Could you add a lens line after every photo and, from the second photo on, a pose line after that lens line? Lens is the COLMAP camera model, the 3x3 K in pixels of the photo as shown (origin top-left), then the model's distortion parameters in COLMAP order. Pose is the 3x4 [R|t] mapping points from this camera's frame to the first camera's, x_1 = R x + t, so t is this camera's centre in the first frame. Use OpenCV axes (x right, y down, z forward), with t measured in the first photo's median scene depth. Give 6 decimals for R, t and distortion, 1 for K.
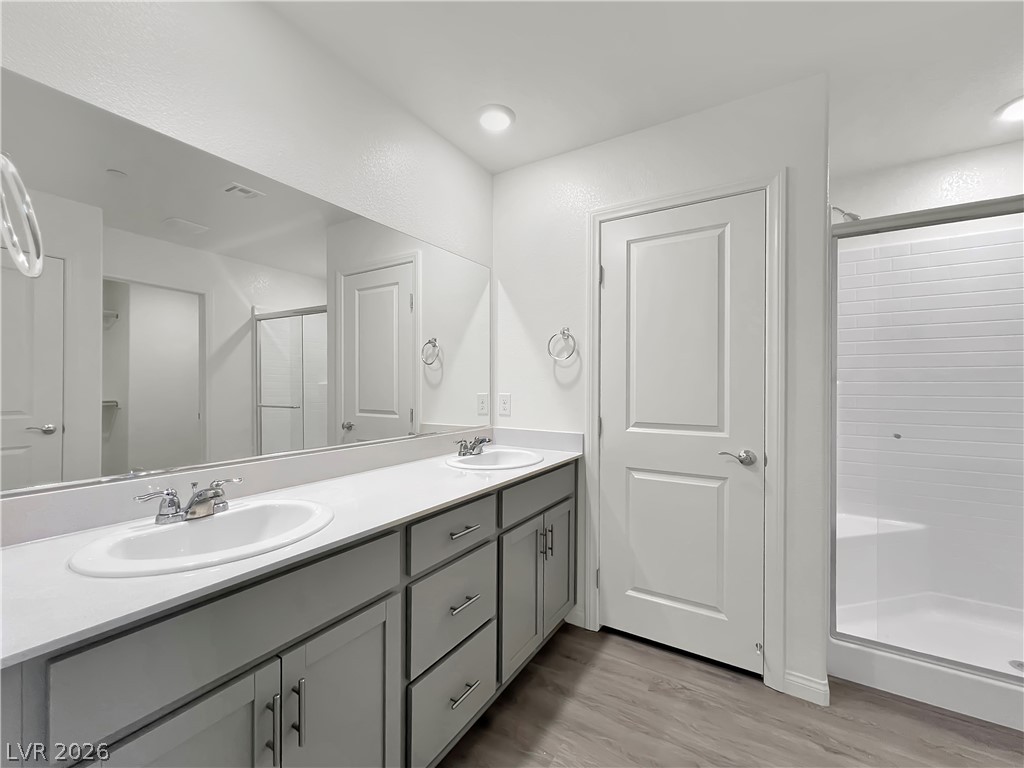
lens RADIAL K [[416.2, 0, 515.1], [0, 416.2, 385.1], [0, 0, 1]] dist [-0.003889, 0.001131]
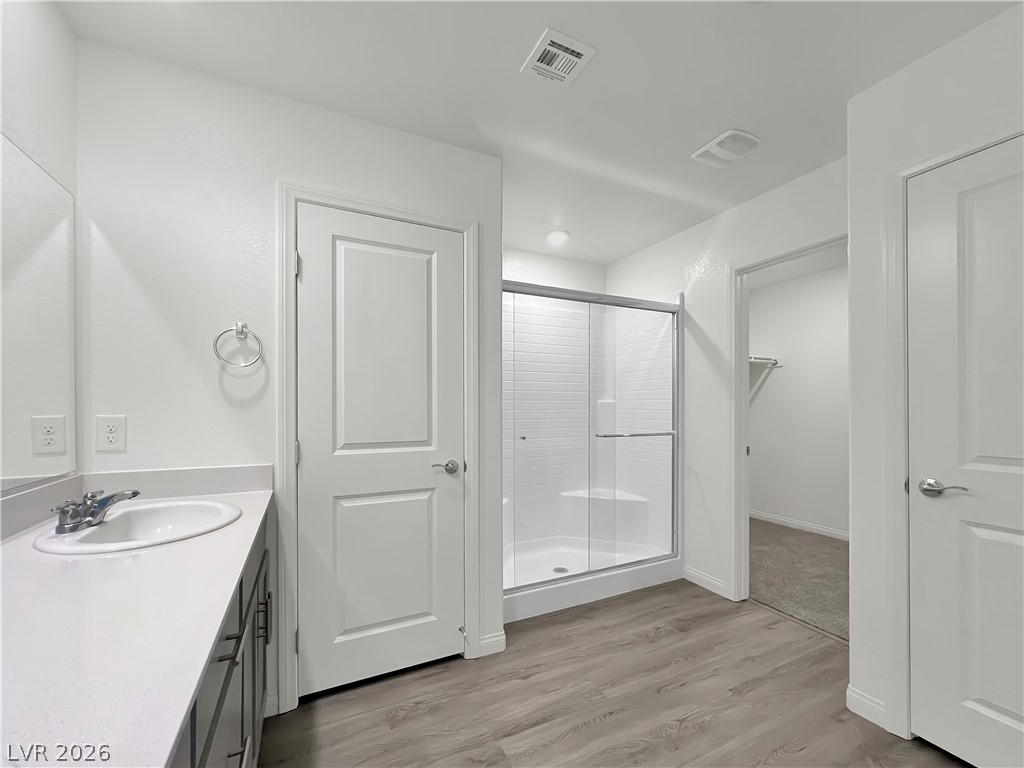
lens RADIAL K [[416.2, 0, 509.5], [0, 416.2, 406.1], [0, 0, 1]] dist [-0.003889, 0.001131]
pose [[0.539184, -0.003125, 0.842182, -0.297178], [0.001029, 0.999995, 0.003052, 0.007363], [-0.842188, -0.000779, 0.539184, 0.256016]]
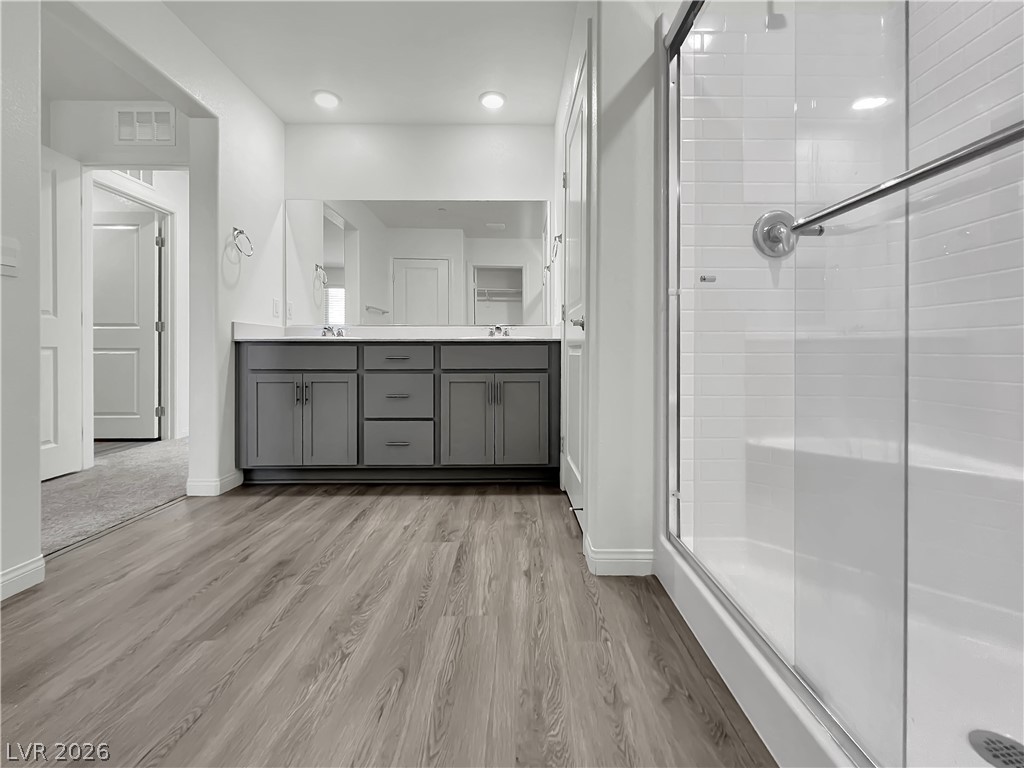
lens RADIAL K [[416.2, 0, 516.4], [0, 416.2, 354.3], [0, 0, 1]] dist [-0.003889, 0.001131]
pose [[0.546630, 0.001288, -0.837373, 1.277618], [0.002554, 0.999992, 0.003205, 0.242719], [0.837370, -0.003891, 0.546622, 0.306649]]
